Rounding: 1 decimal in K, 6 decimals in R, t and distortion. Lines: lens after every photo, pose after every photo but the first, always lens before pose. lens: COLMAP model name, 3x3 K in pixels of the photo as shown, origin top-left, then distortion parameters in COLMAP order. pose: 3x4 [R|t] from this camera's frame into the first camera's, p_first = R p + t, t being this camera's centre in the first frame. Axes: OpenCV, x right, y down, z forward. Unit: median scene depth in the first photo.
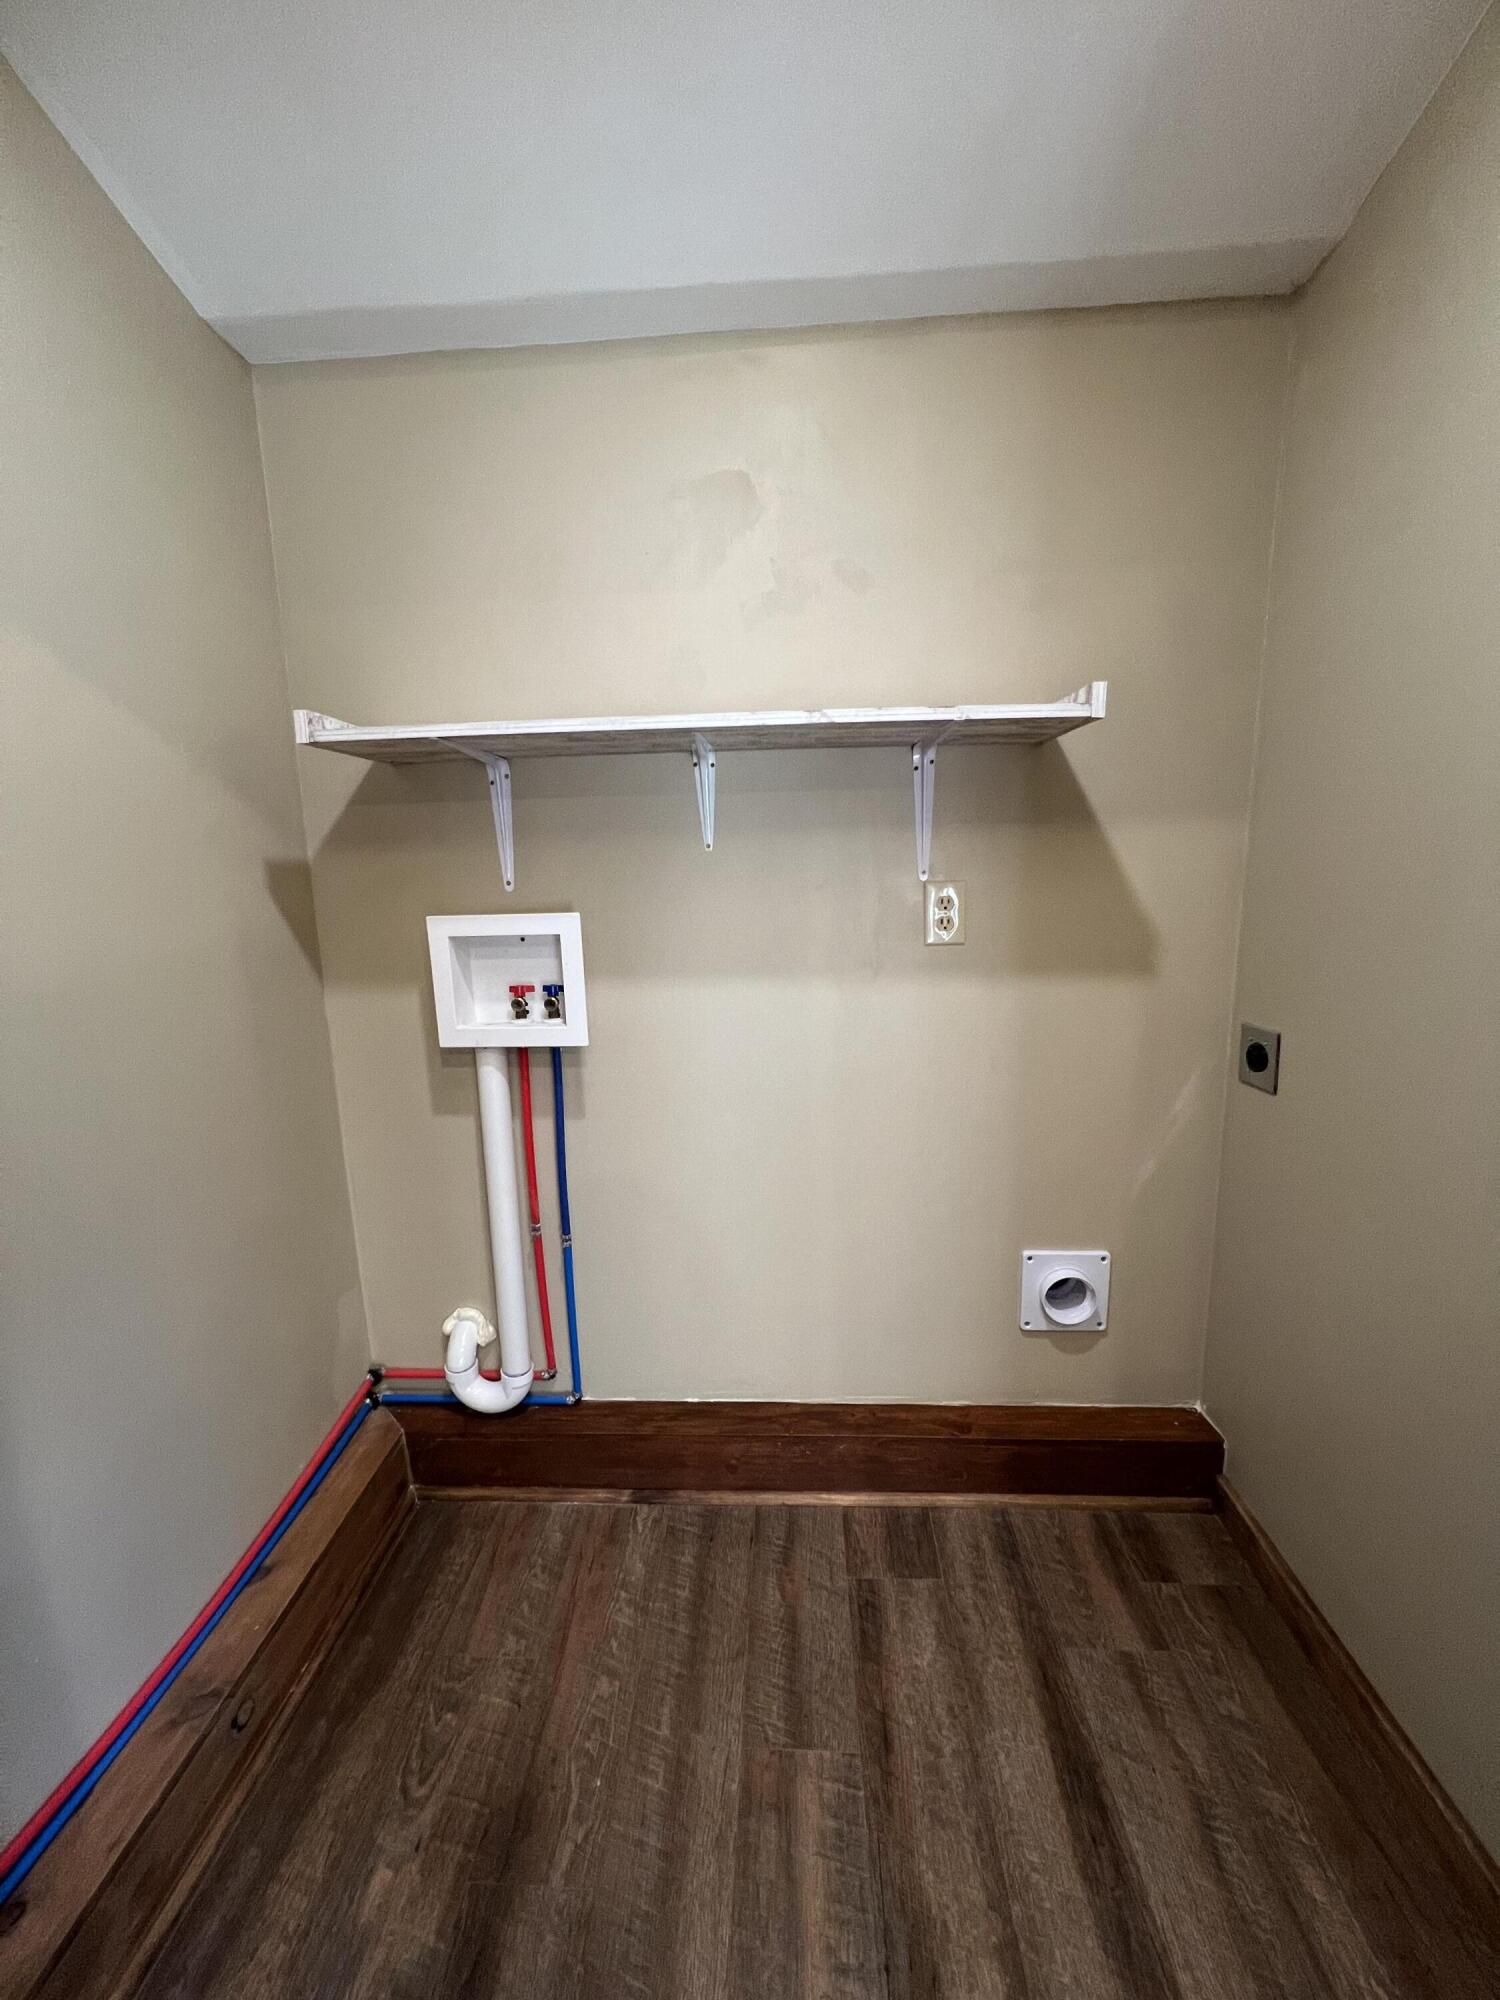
lens RADIAL K [[799.5, 0, 756.5], [0, 799.5, 1000.5], [0, 0, 1]] dist [0.022282, 0.000463]
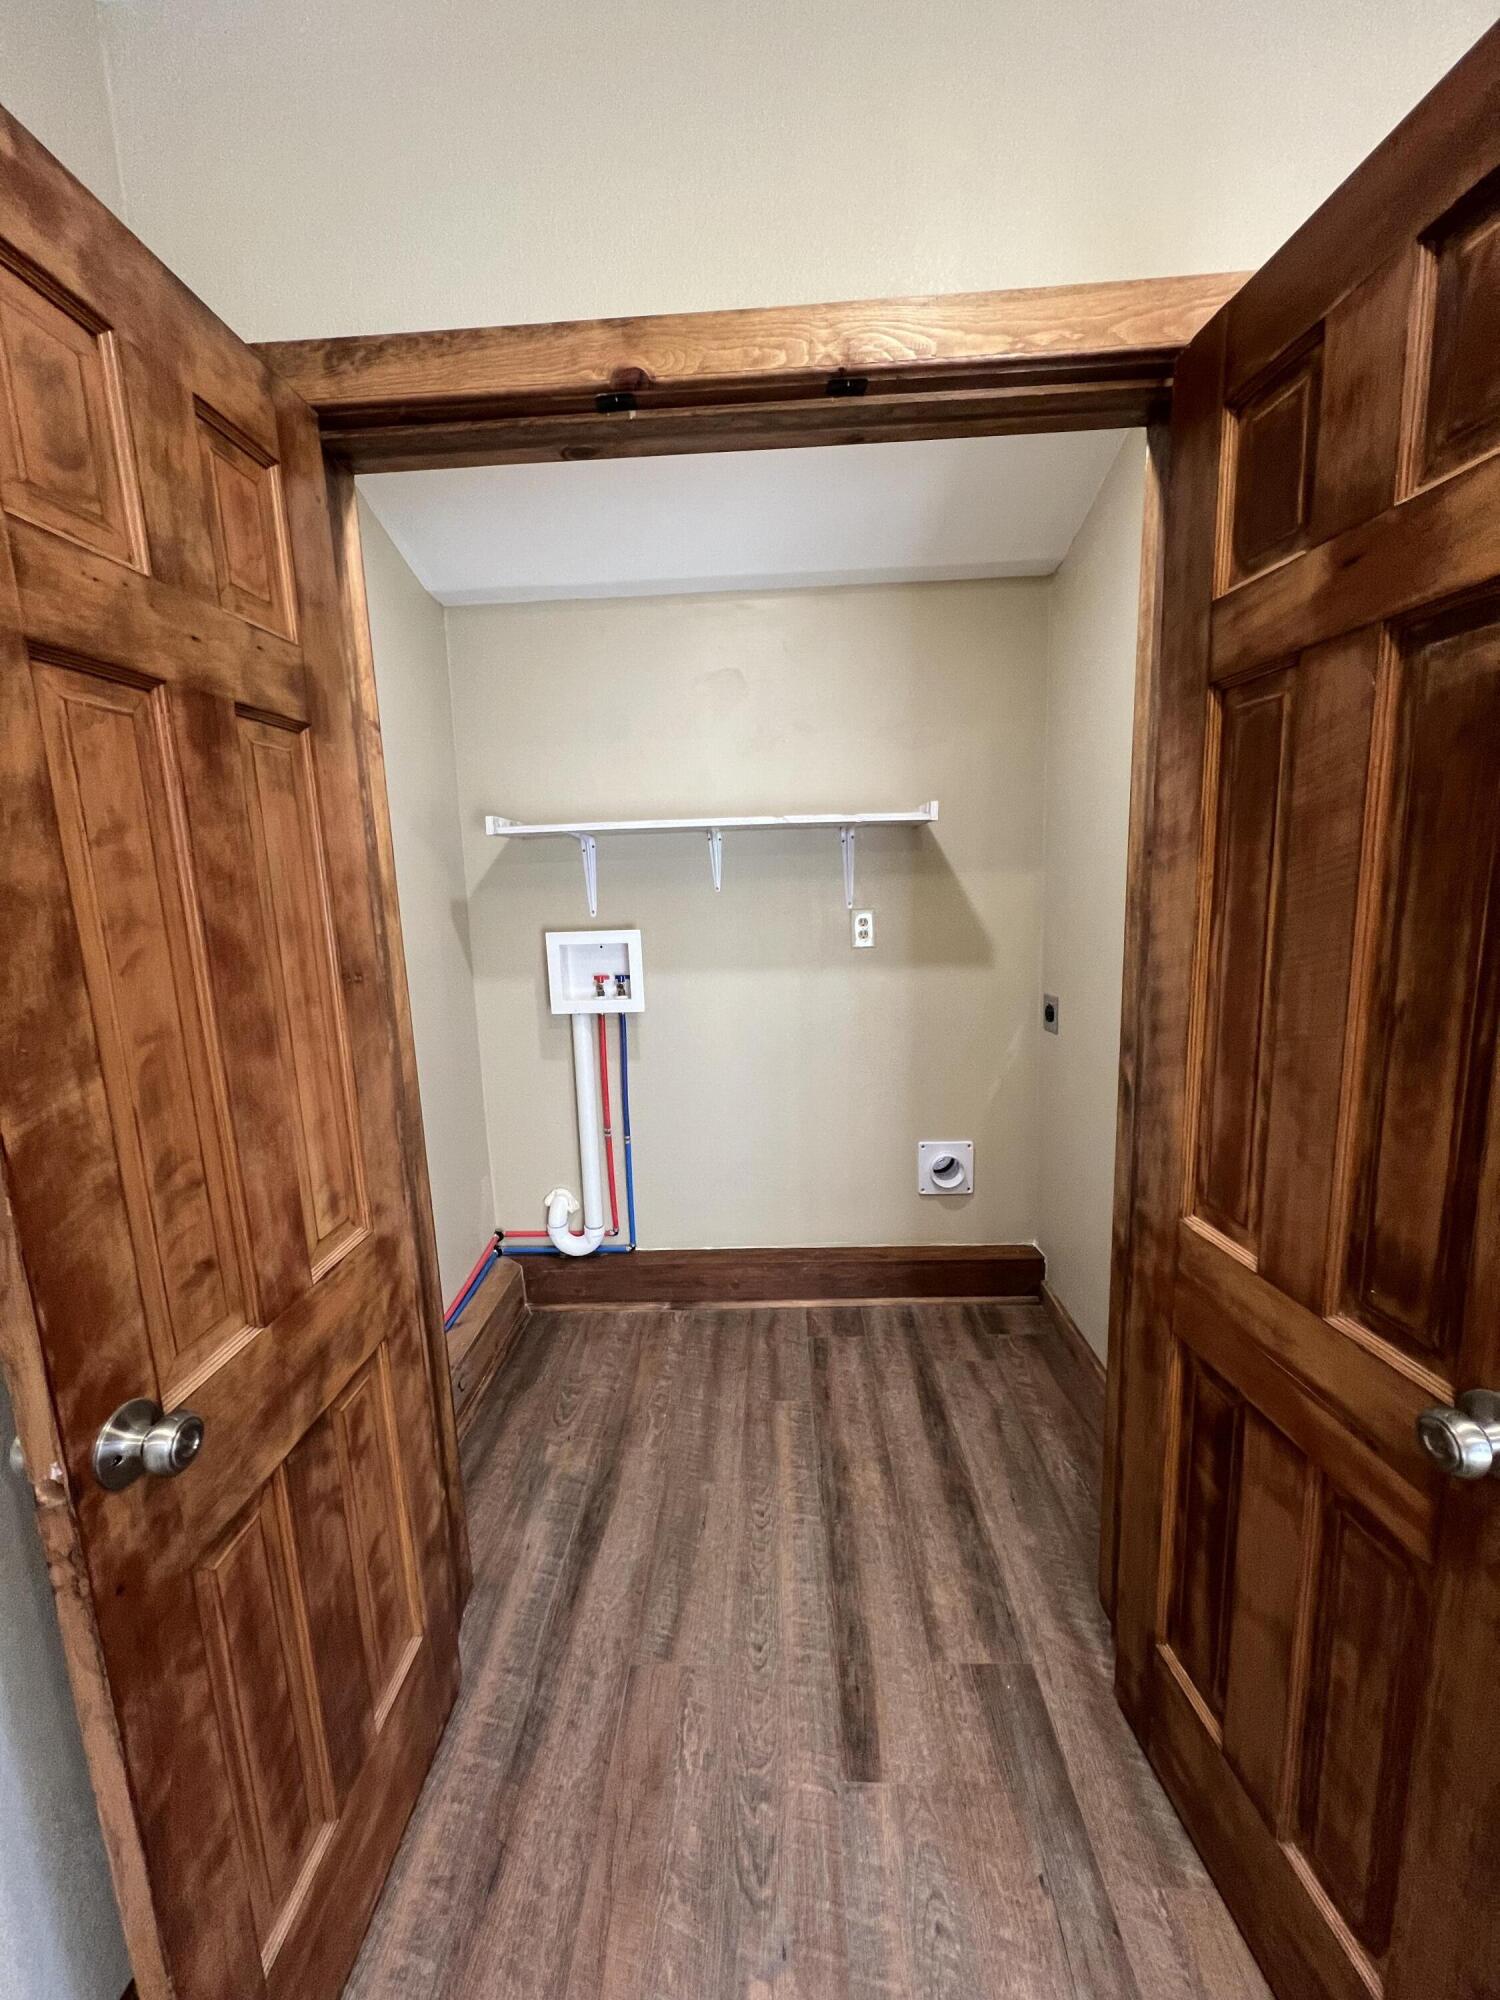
lens RADIAL K [[799.5, 0, 751.1], [0, 799.5, 992.6], [0, 0, 1]] dist [0.022282, 0.000463]
pose [[0.999886, -0.009860, 0.011396, -0.012688], [0.010264, 0.999301, -0.035943, 0.078788], [-0.011034, 0.036056, 0.999289, -0.623014]]
